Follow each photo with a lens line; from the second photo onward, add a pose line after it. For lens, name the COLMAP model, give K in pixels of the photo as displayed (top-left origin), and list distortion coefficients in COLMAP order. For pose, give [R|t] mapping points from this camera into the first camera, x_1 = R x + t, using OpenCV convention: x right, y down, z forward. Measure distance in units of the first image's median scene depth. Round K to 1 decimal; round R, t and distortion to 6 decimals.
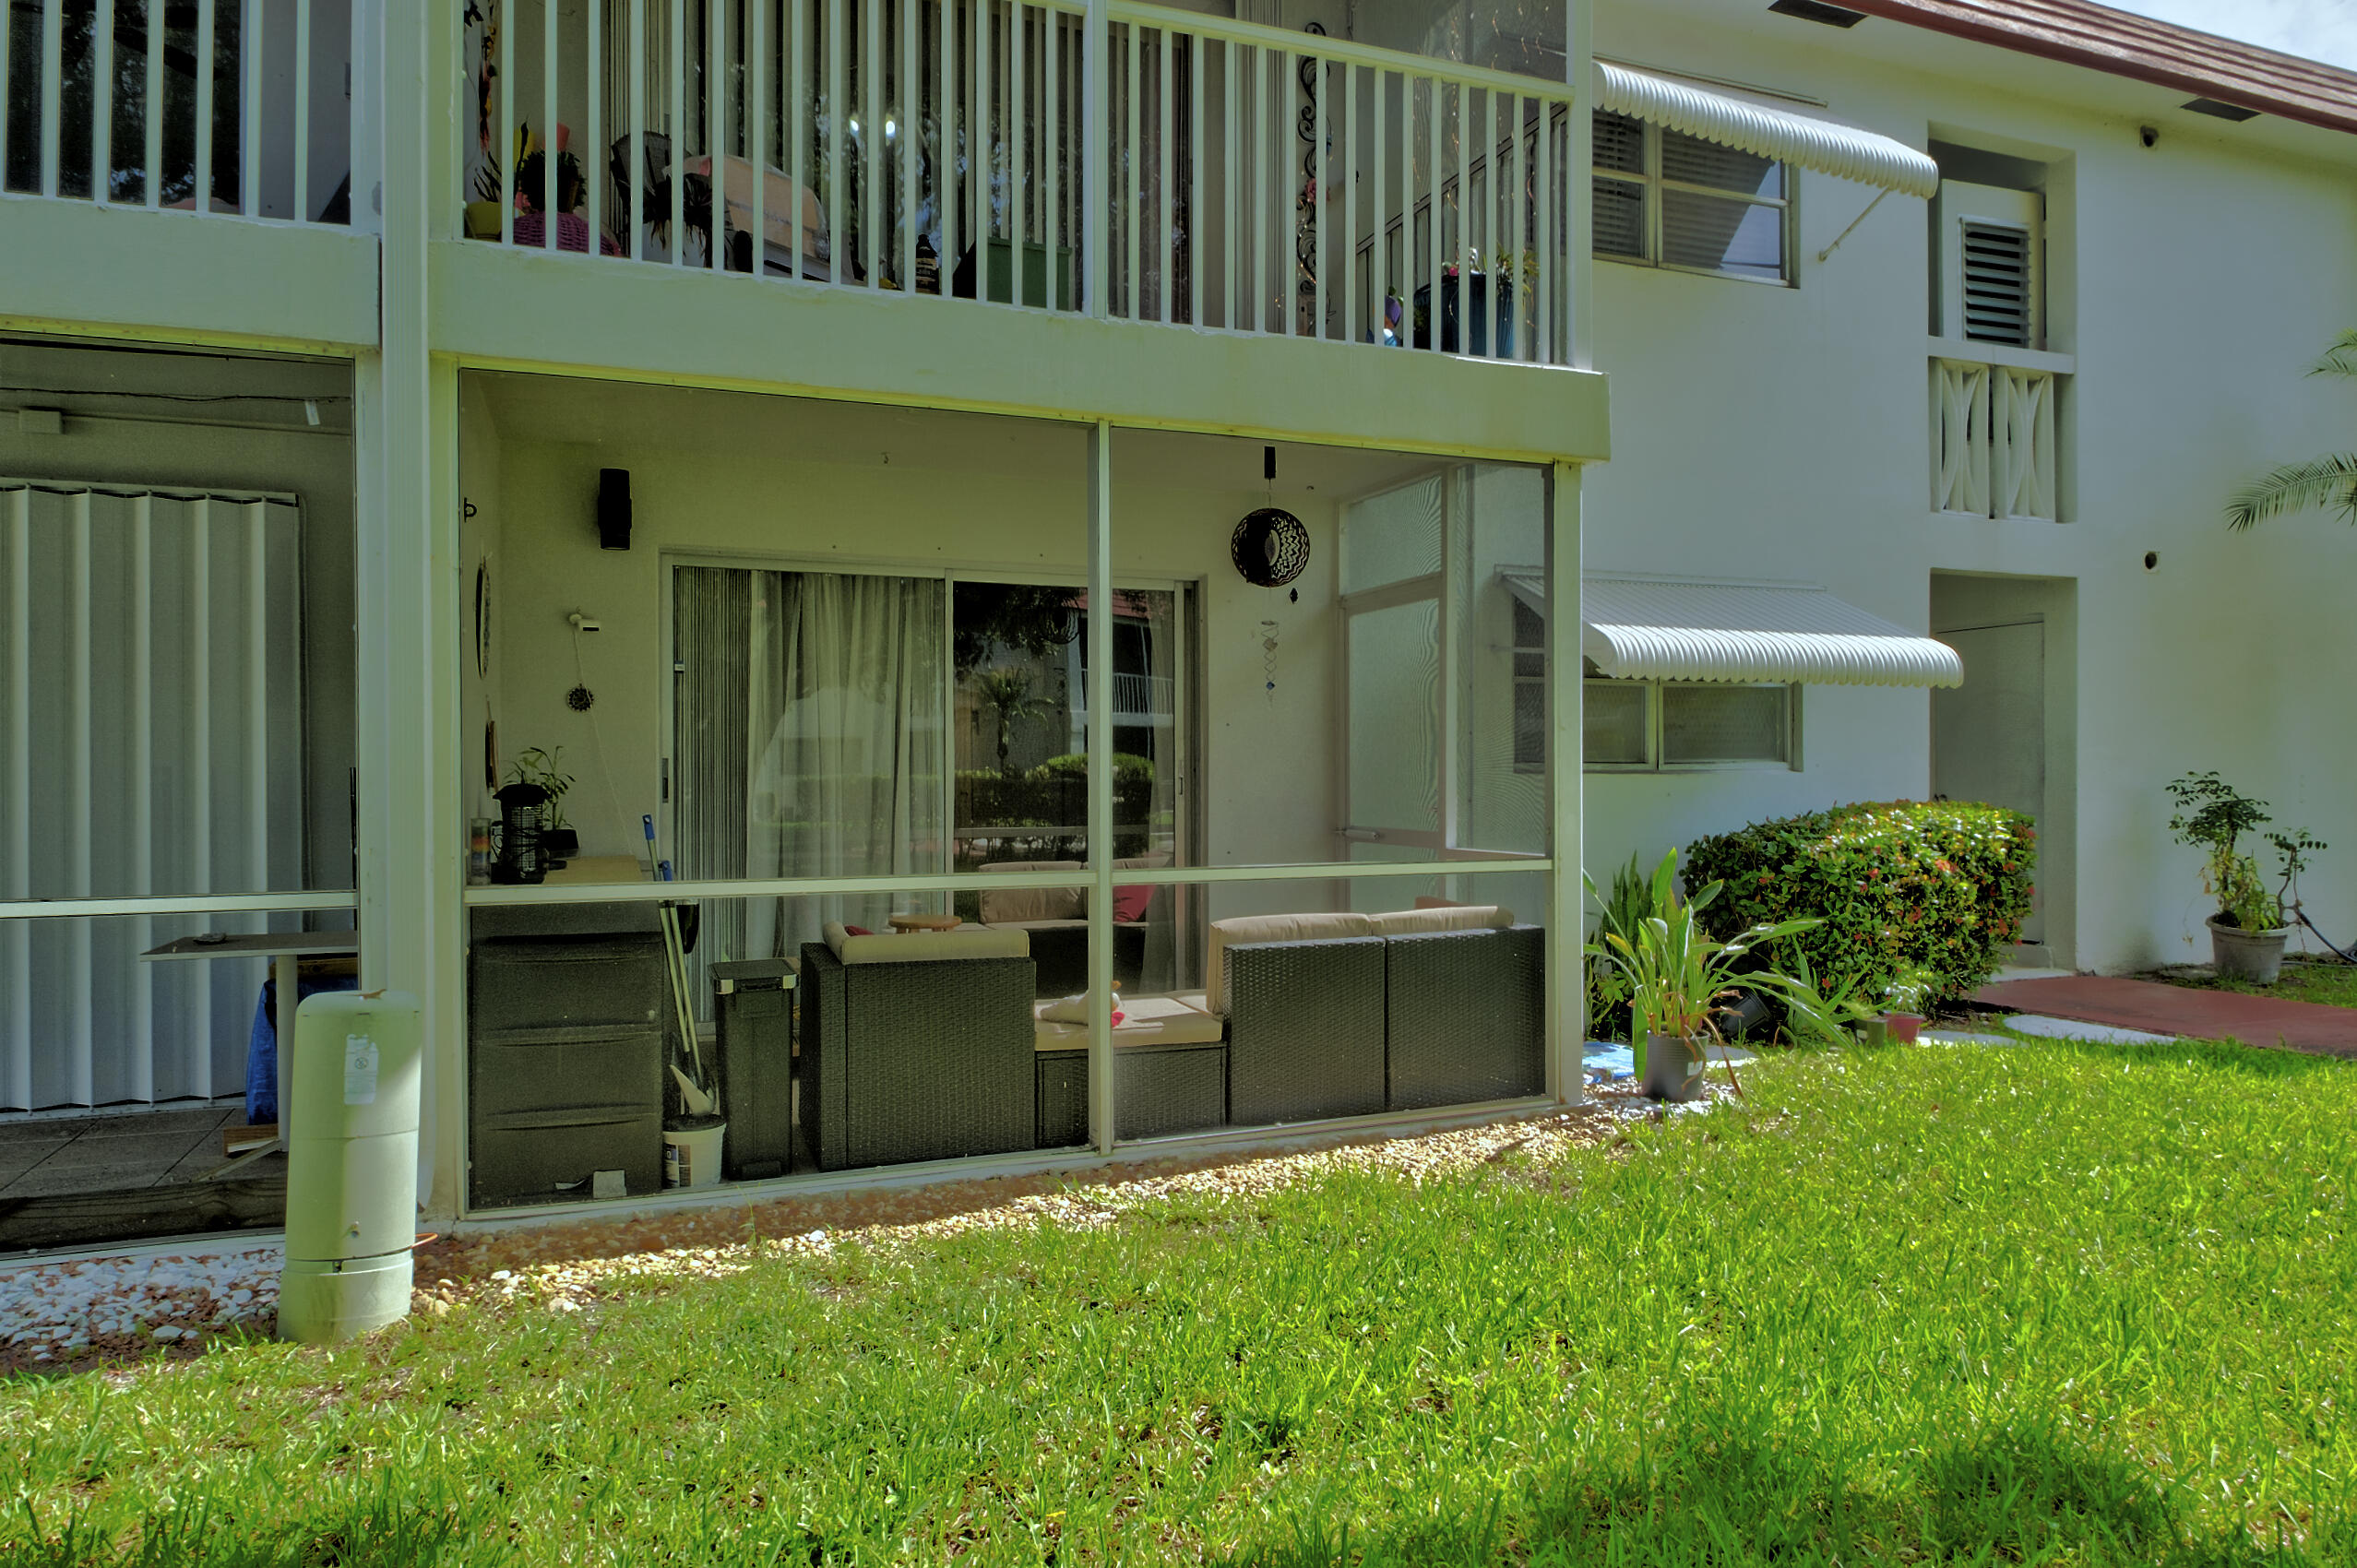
lens RADIAL K [[1450.7, 0, 1159.6], [0, 1450.7, 767.8], [0, 0, 1]] dist [0.002331, -0.011568]
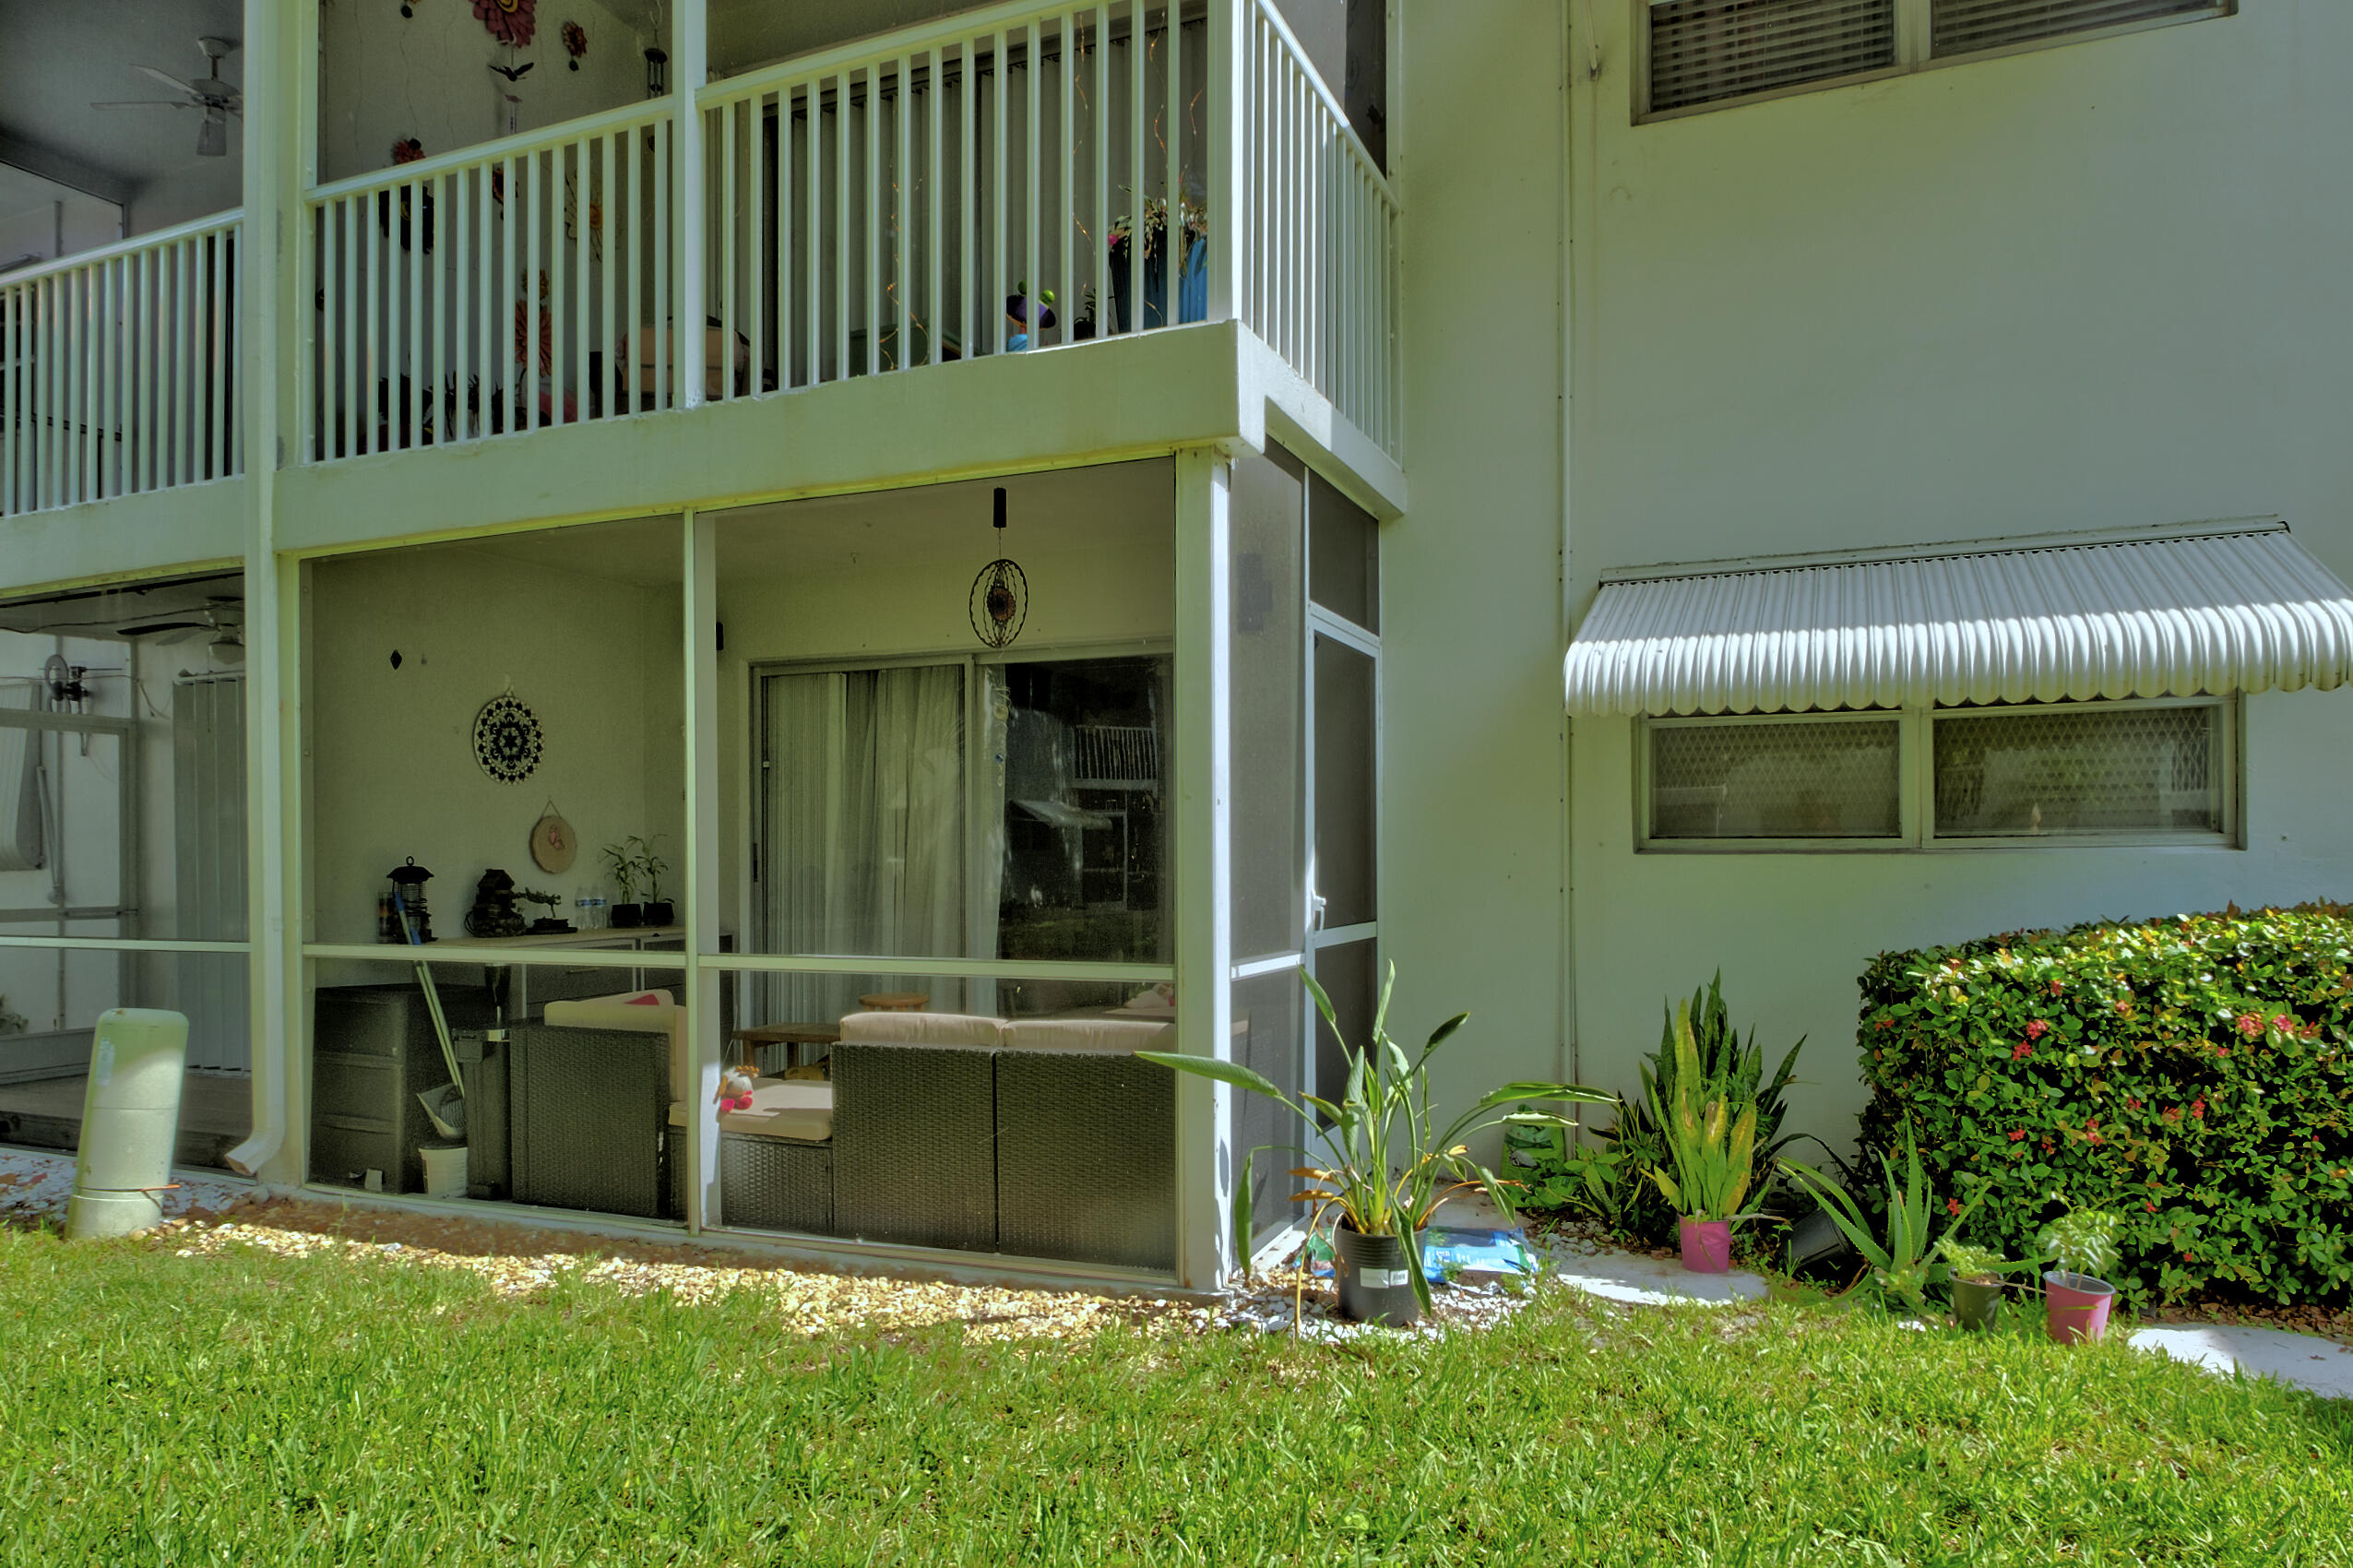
lens RADIAL K [[1448.3, 0, 1110.1], [0, 1448.3, 850.8], [0, 0, 1]] dist [0.002331, -0.011568]
pose [[0.724277, -0.004596, -0.689494, 0.835822], [0.005562, 0.999984, -0.000823, 0.001787], [0.689487, -0.003239, 0.724291, 0.452102]]
